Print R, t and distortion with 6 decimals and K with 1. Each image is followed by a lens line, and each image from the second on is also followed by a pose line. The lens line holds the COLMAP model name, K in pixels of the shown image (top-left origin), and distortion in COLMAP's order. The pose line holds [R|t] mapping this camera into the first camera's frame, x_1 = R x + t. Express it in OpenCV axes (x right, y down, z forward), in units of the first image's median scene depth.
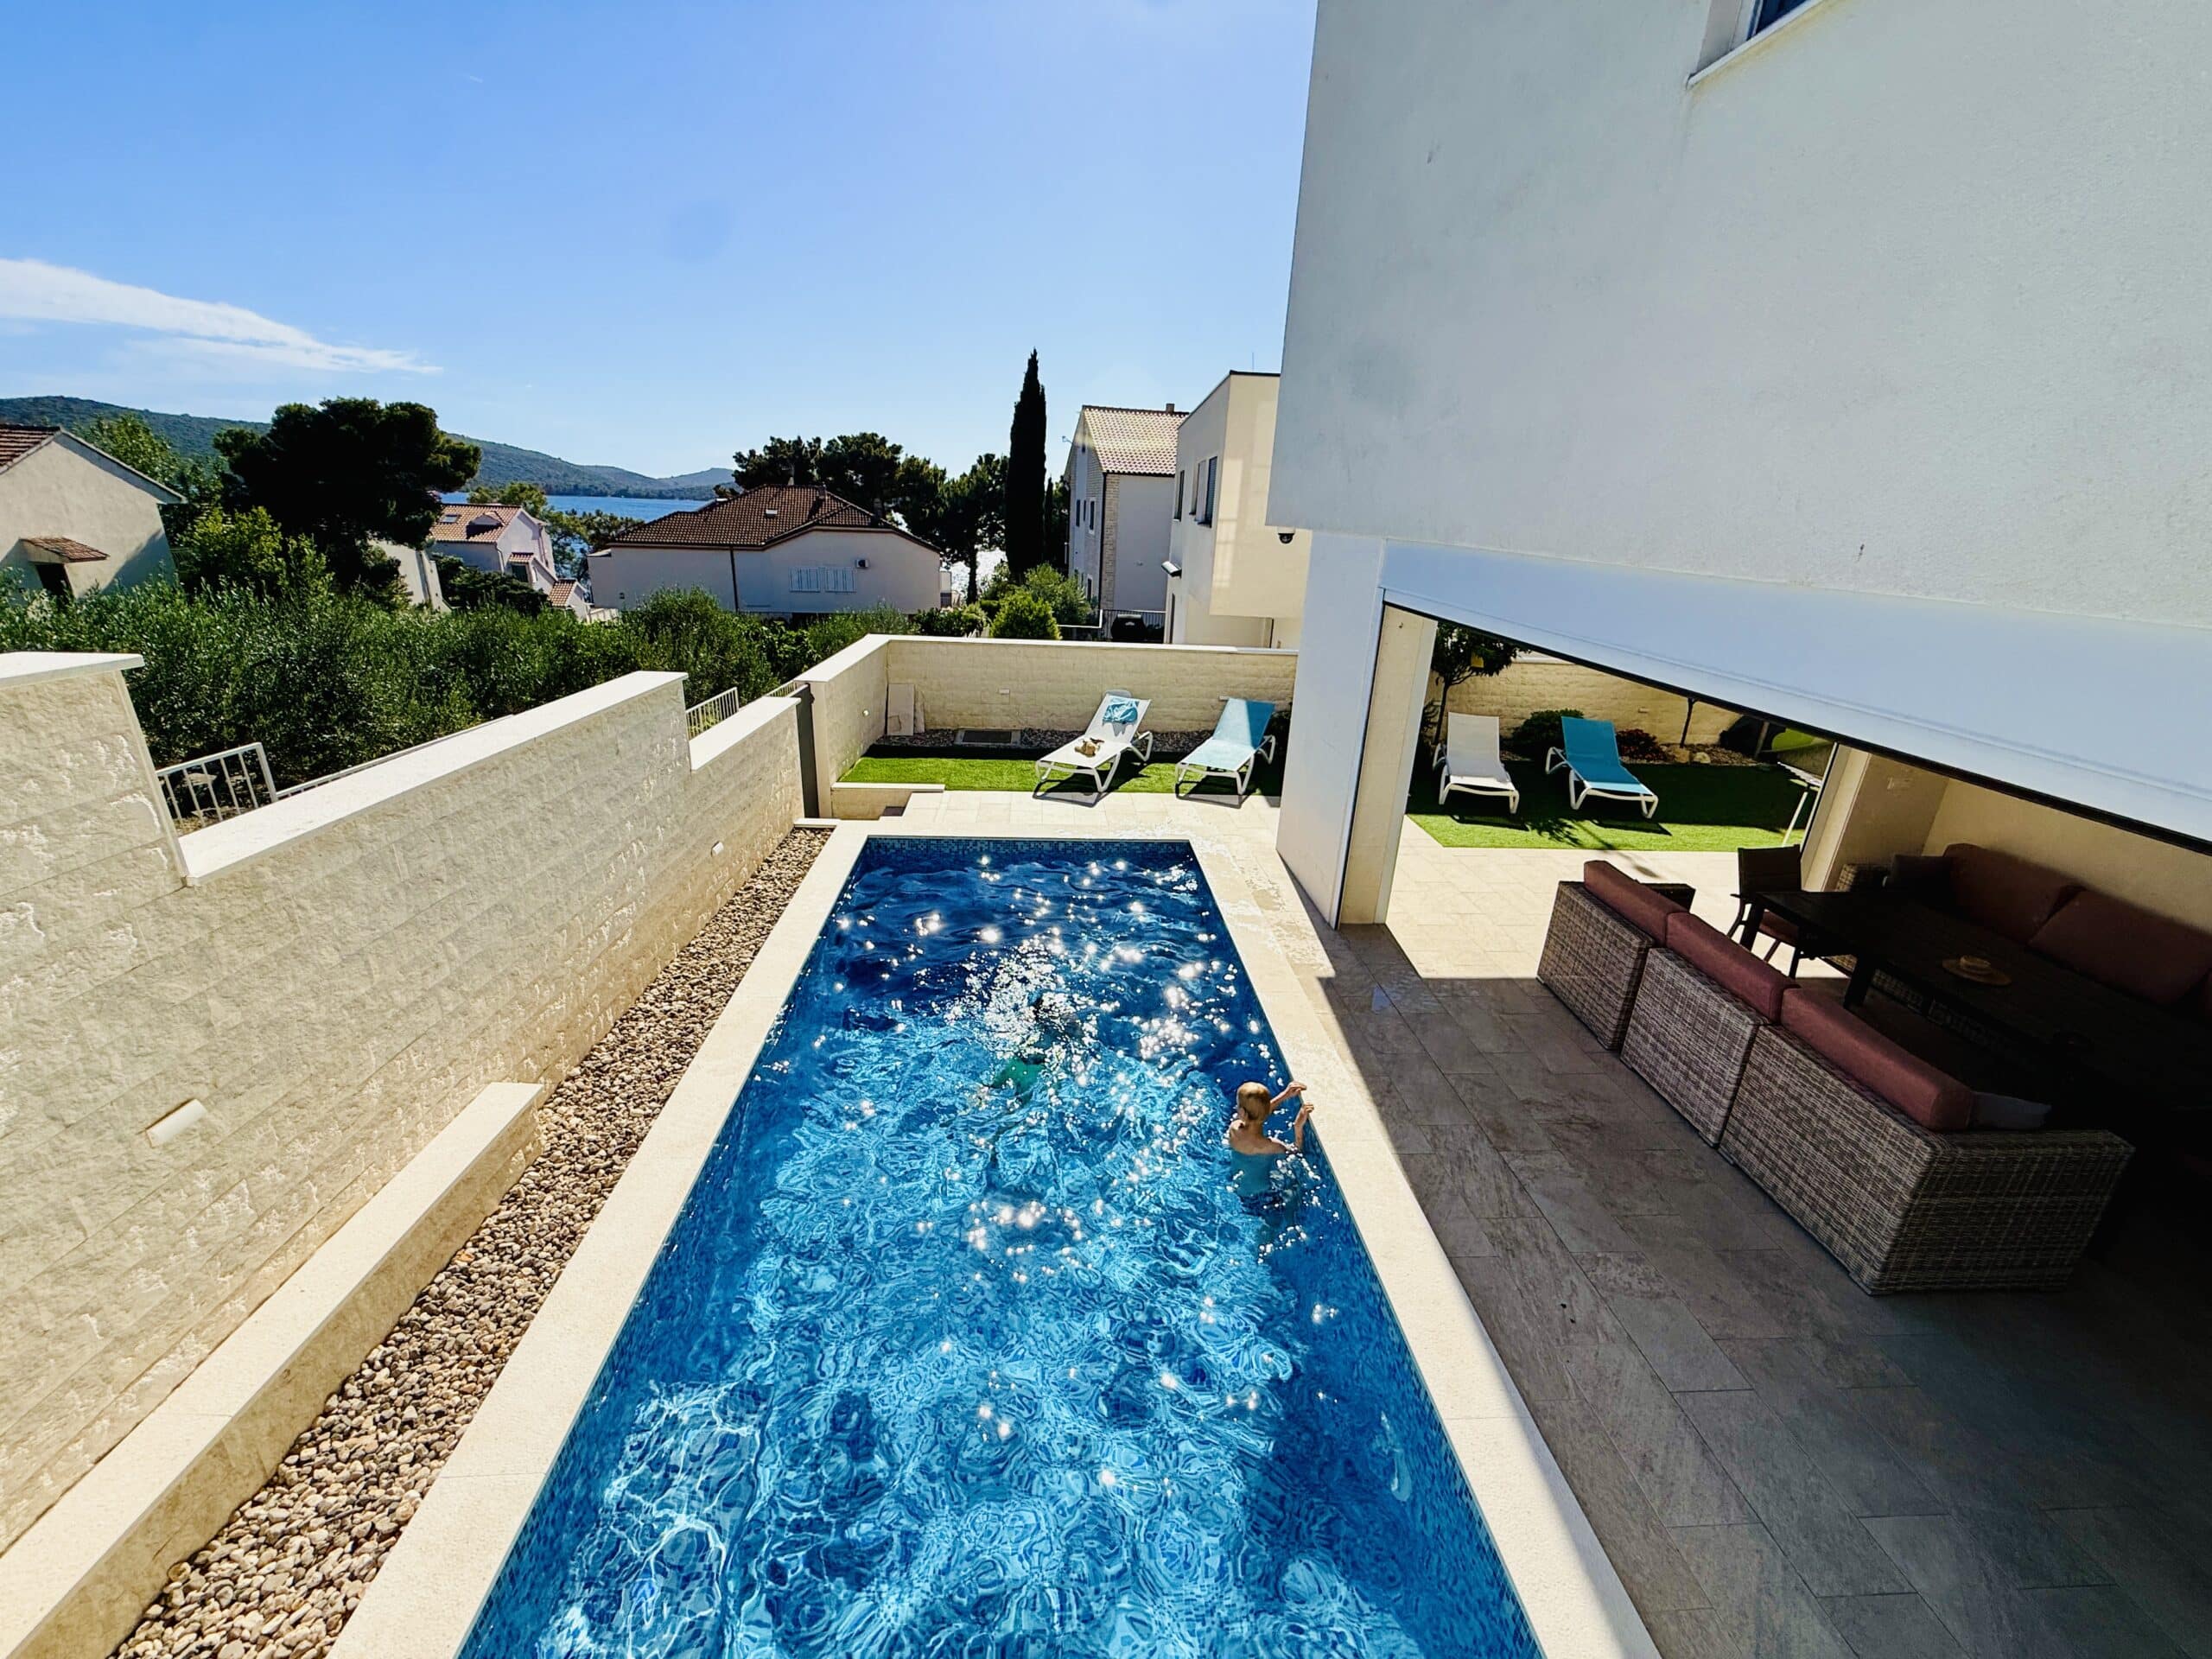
lens RADIAL K [[885.4, 0, 1101.2], [0, 885.4, 823.8], [0, 0, 1]] dist [-0.002003, 0.005916]
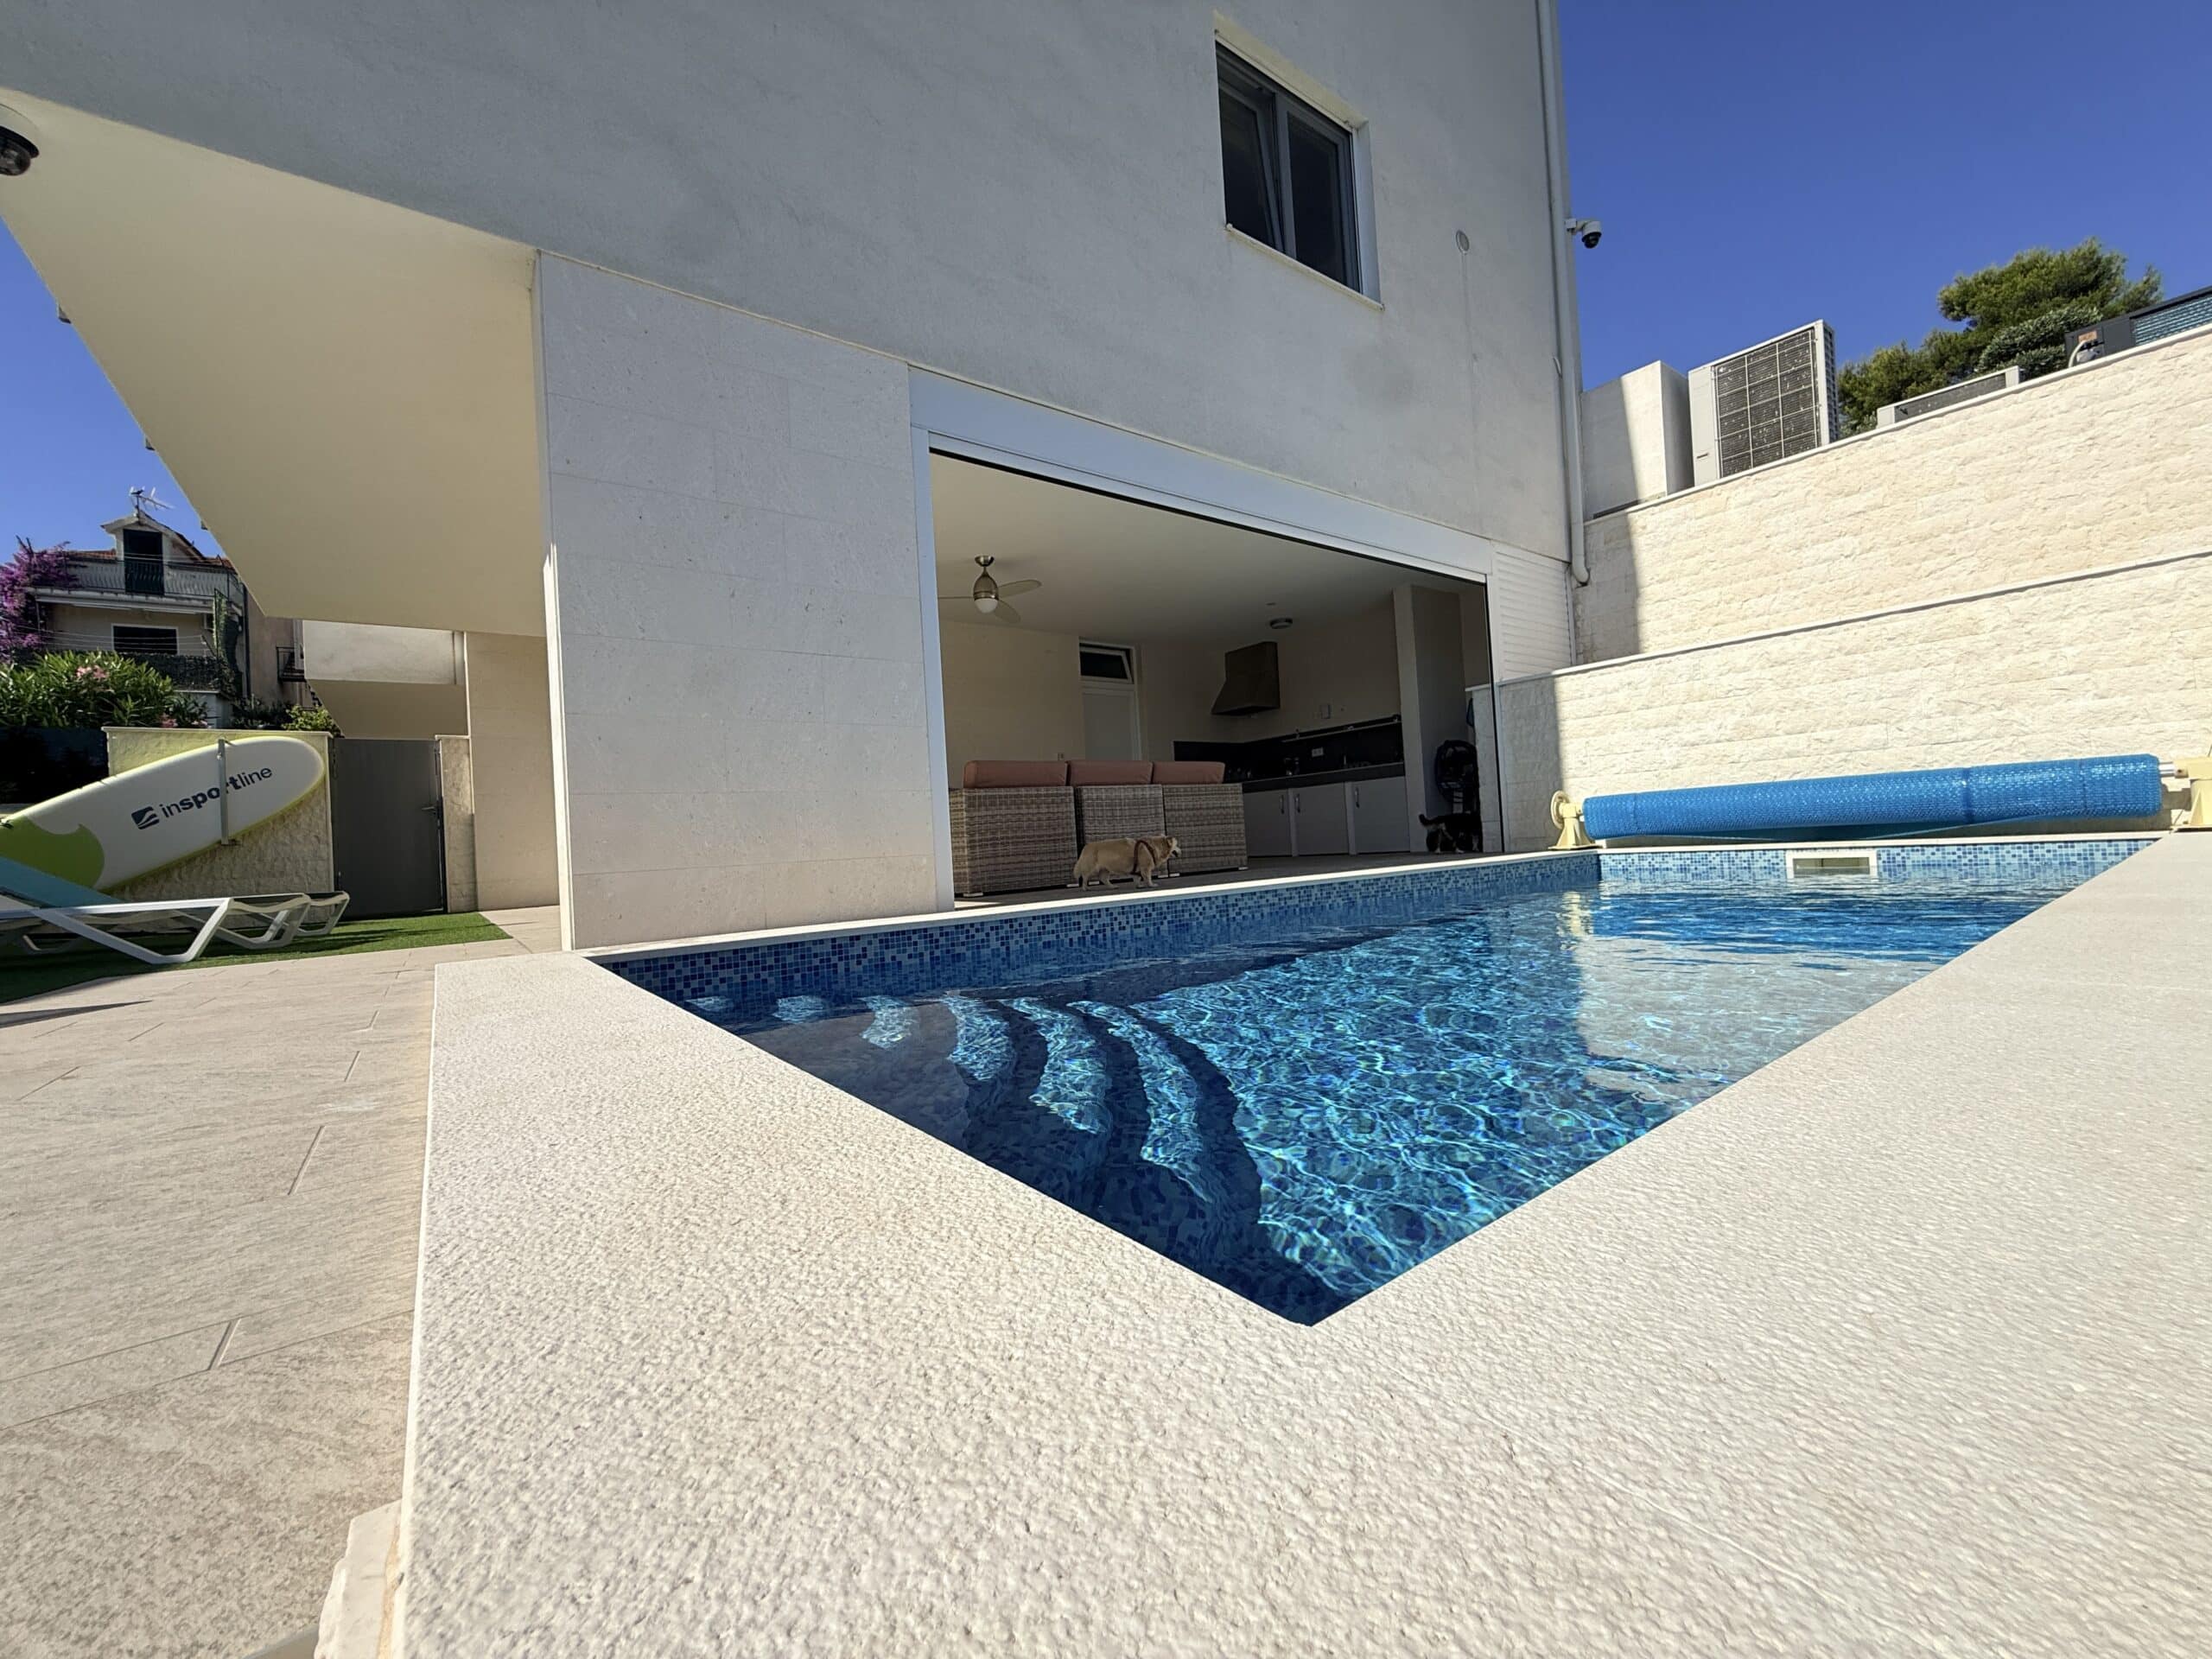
lens RADIAL K [[879.1, 0, 1101.3], [0, 879.1, 827.1], [0, 0, 1]] dist [0.000120, -0.000144]
pose [[-0.550792, 0.006052, 0.834621, -0.184375], [0.317651, 0.926242, 0.202911, -0.022961], [-0.771833, 0.376880, -0.512089, 0.638758]]
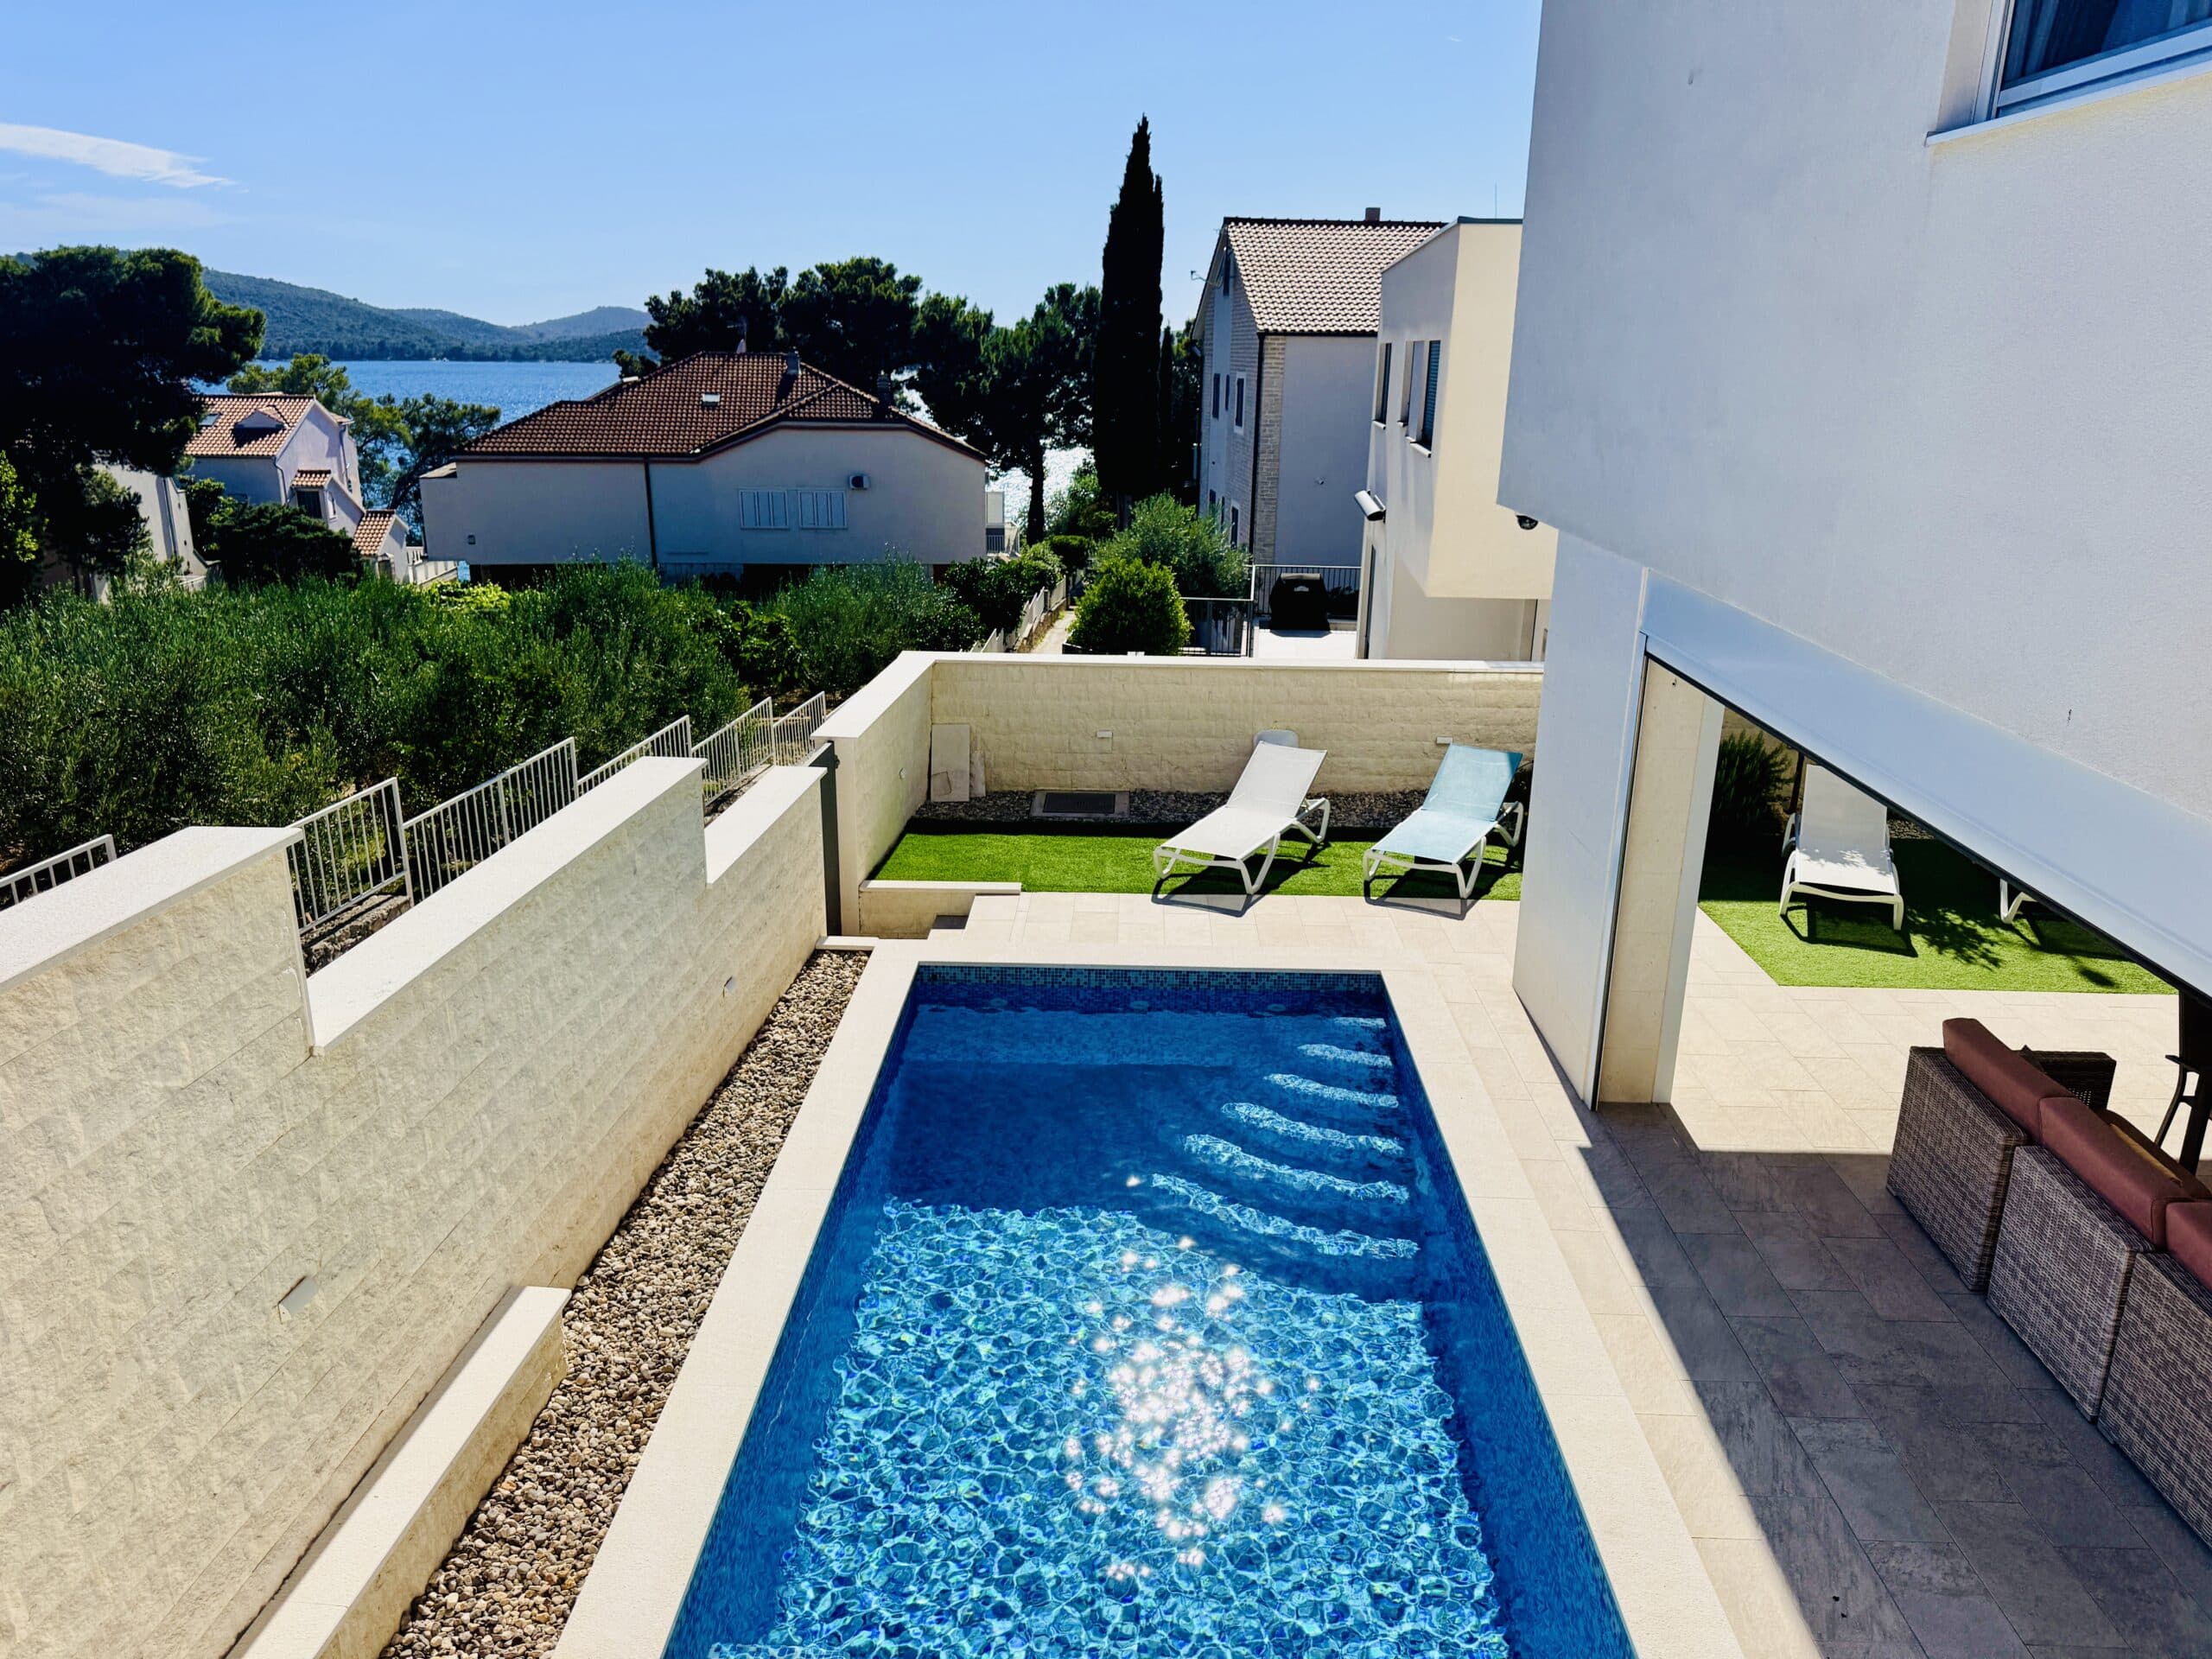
lens RADIAL K [[1553.9, 0, 1113.3], [0, 1553.9, 825.9], [0, 0, 1]] dist [0.069004, -0.080355]
pose [[0.995791, -0.002207, -0.091630, 0.002619], [-0.002552, 0.998655, -0.051781, -0.019598], [0.091621, 0.051797, 0.994446, -0.135706]]
